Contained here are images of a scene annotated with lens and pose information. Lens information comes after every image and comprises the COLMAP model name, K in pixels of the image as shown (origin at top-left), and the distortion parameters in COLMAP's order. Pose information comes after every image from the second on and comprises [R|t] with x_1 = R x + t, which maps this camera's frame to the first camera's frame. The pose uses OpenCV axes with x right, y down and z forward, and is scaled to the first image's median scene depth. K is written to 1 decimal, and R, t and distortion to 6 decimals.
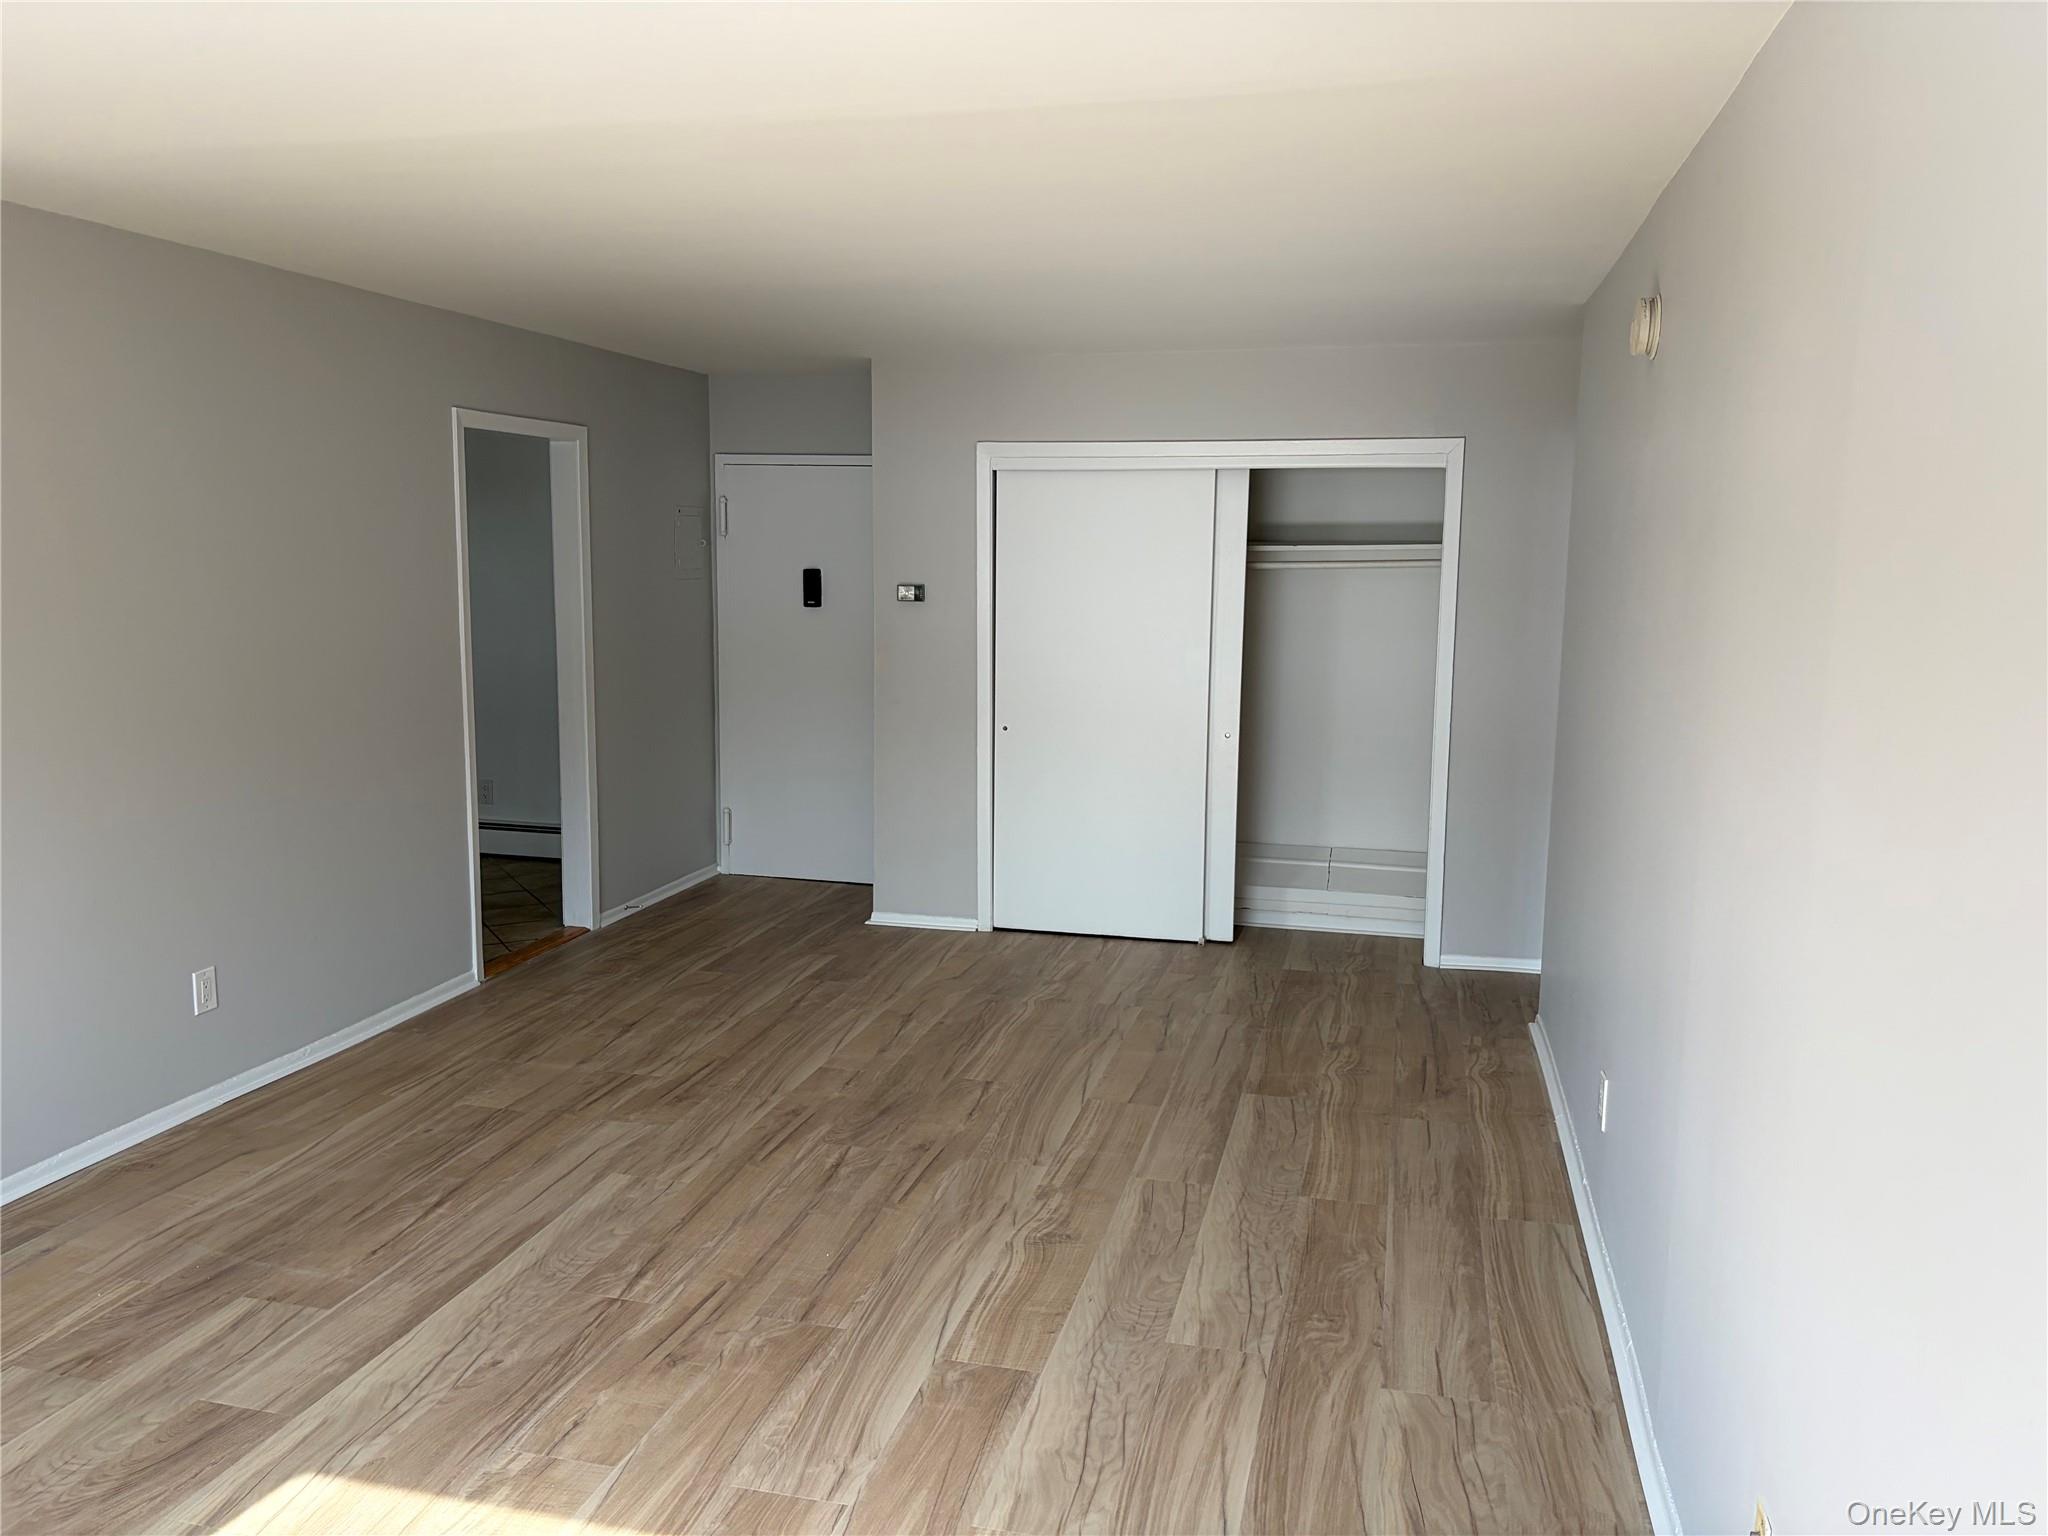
lens RADIAL K [[1532.3, 0, 1024.0], [0, 1532.3, 768.0], [0, 0, 1]] dist [-0.001920, -0.001868]
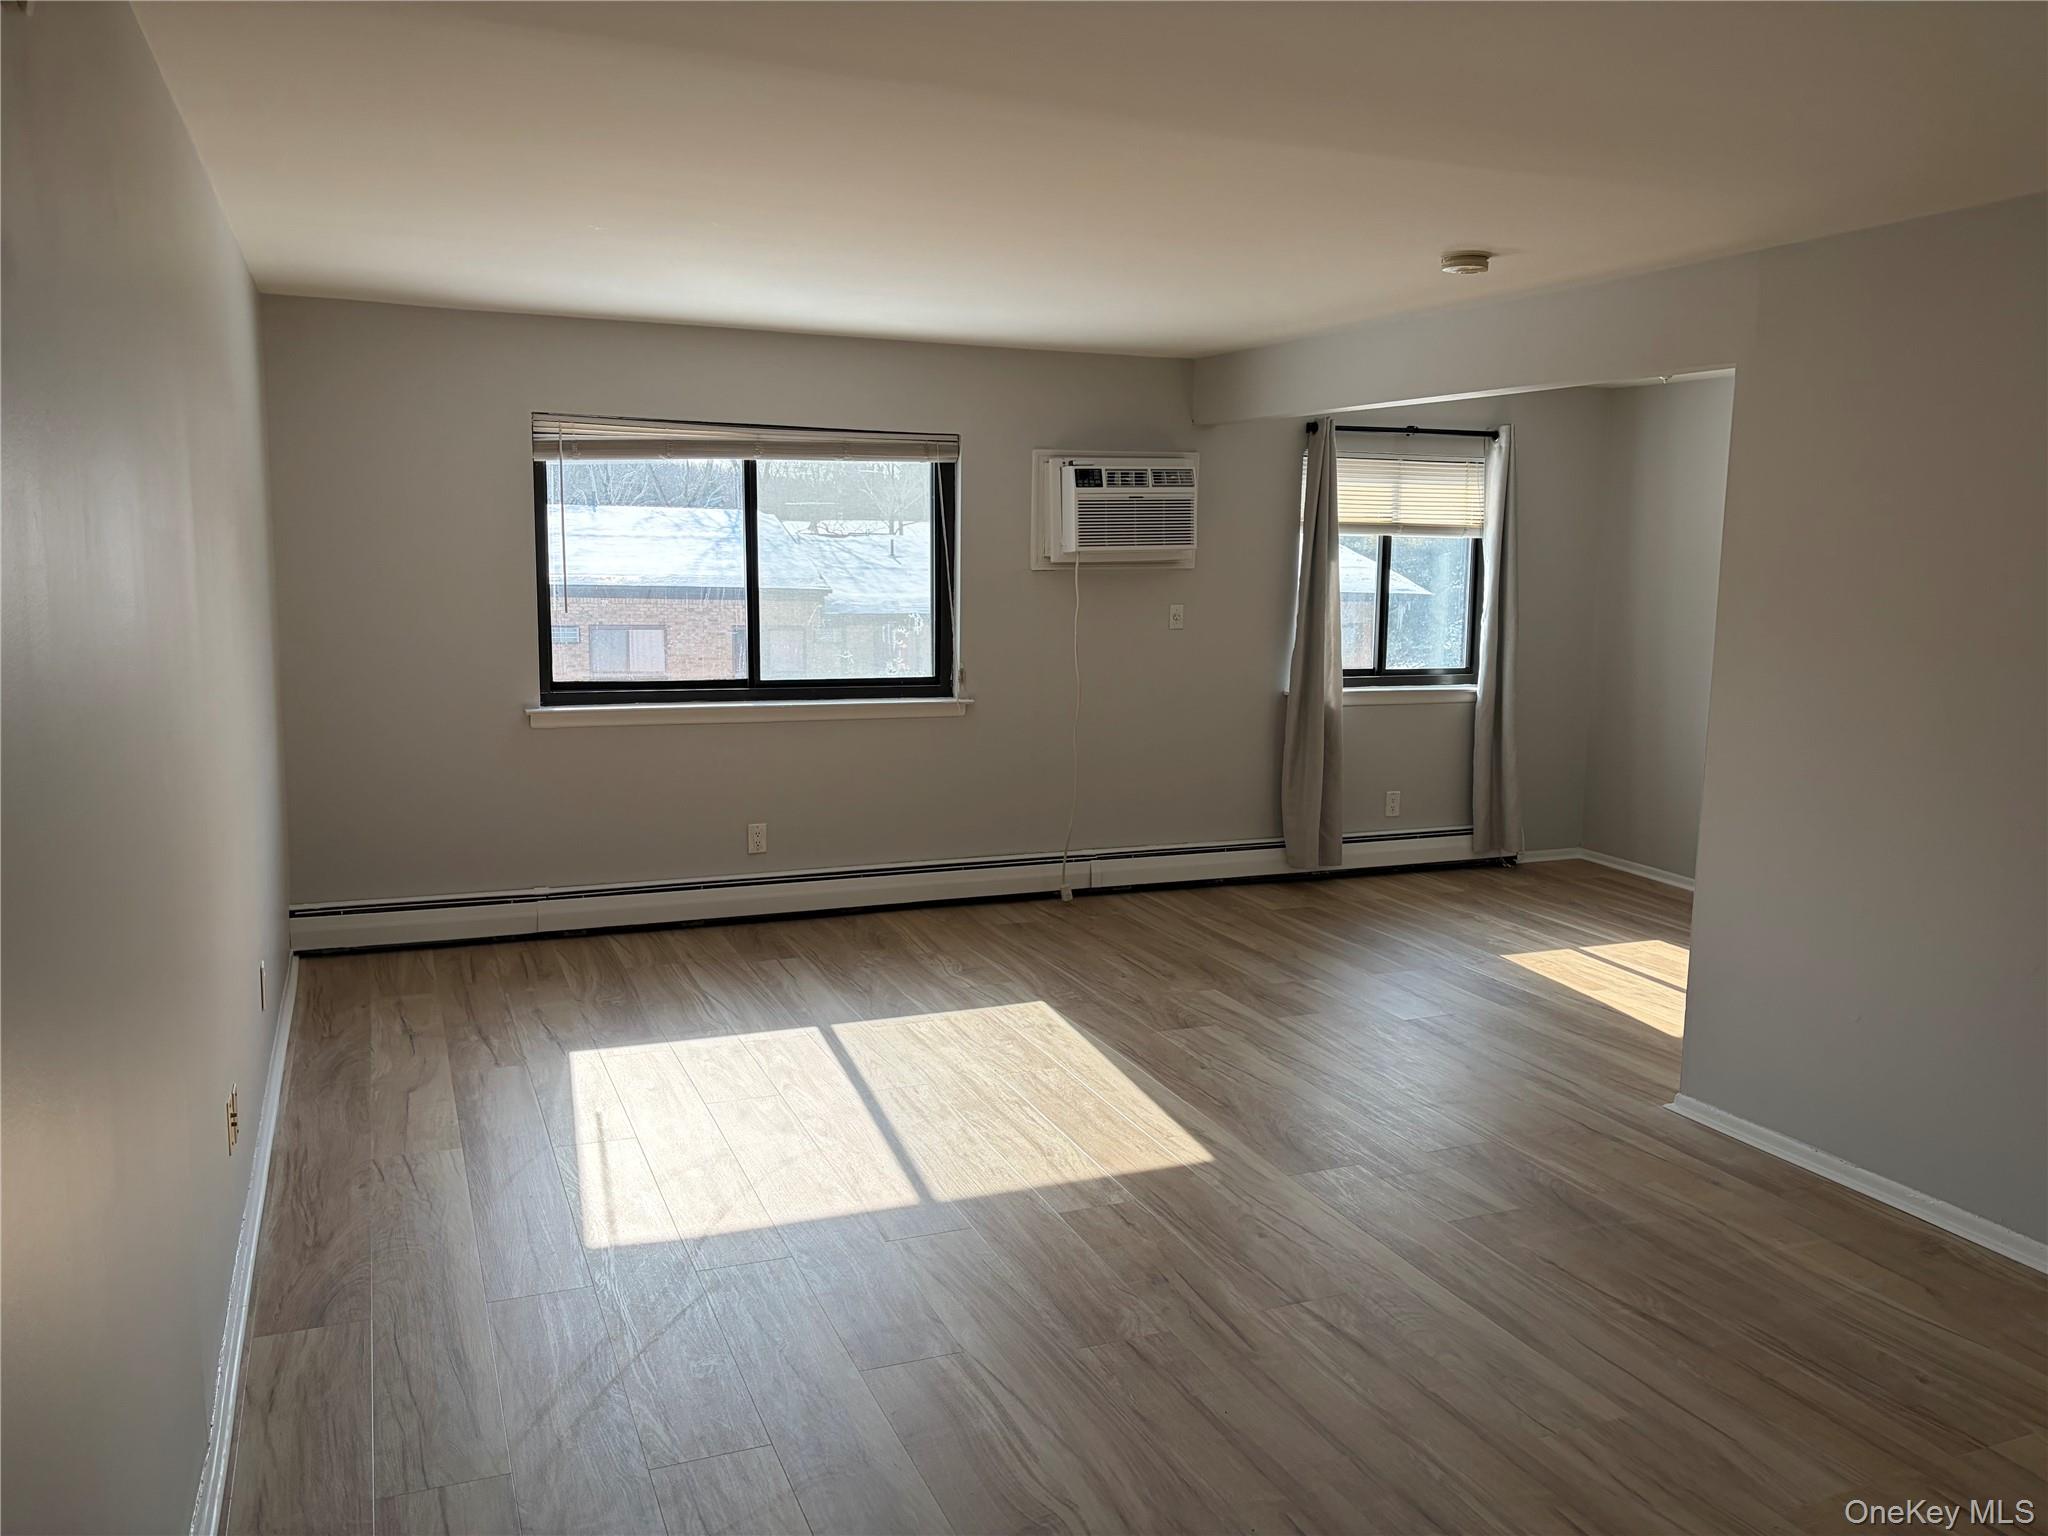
lens RADIAL K [[1532.3, 0, 1024.0], [0, 1532.3, 768.0], [0, 0, 1]] dist [-0.001920, -0.001868]
pose [[-0.798256, 0.059894, -0.599334, 0.410424], [-0.112719, 0.962609, 0.246328, -0.191940], [0.591678, 0.264189, -0.761657, 1.422793]]
